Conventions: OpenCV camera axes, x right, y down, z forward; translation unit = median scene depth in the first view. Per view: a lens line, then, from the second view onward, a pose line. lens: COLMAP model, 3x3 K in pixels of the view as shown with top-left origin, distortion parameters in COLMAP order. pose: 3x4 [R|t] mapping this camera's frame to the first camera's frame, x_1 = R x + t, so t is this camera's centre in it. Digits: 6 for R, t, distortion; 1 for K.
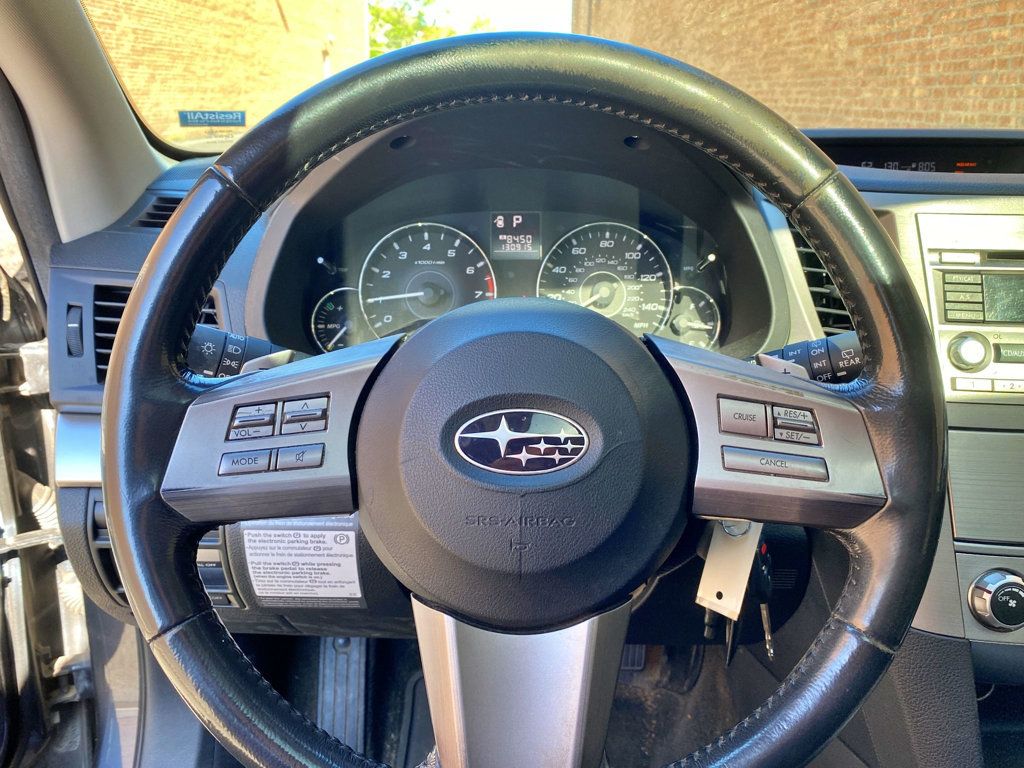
lens RADIAL K [[865.4, 0, 512.0], [0, 865.4, 384.0], [0, 0, 1]] dist [0.010866, 0.007388]
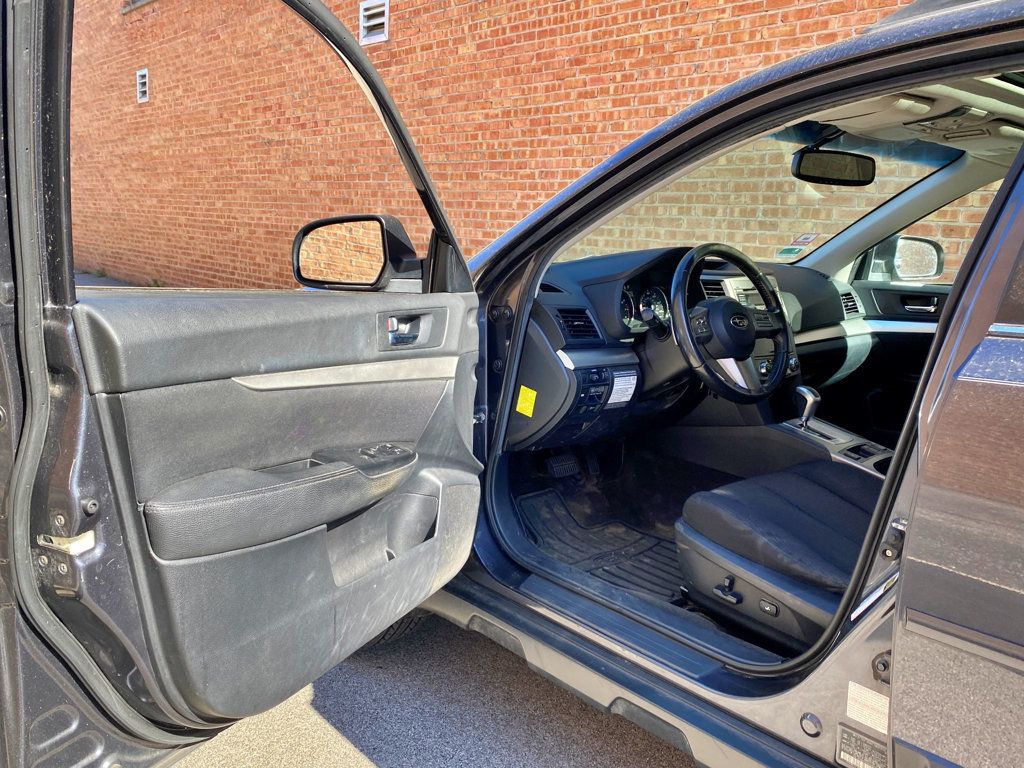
lens RADIAL K [[865.1, 0, 510.7], [0, 865.1, 363.0], [0, 0, 1]] dist [0.000612, -0.005231]
pose [[0.761109, -0.076513, 0.644096, -0.340742], [0.167286, 0.982579, -0.080954, 0.040905], [-0.626681, 0.169363, 0.760649, -0.157391]]
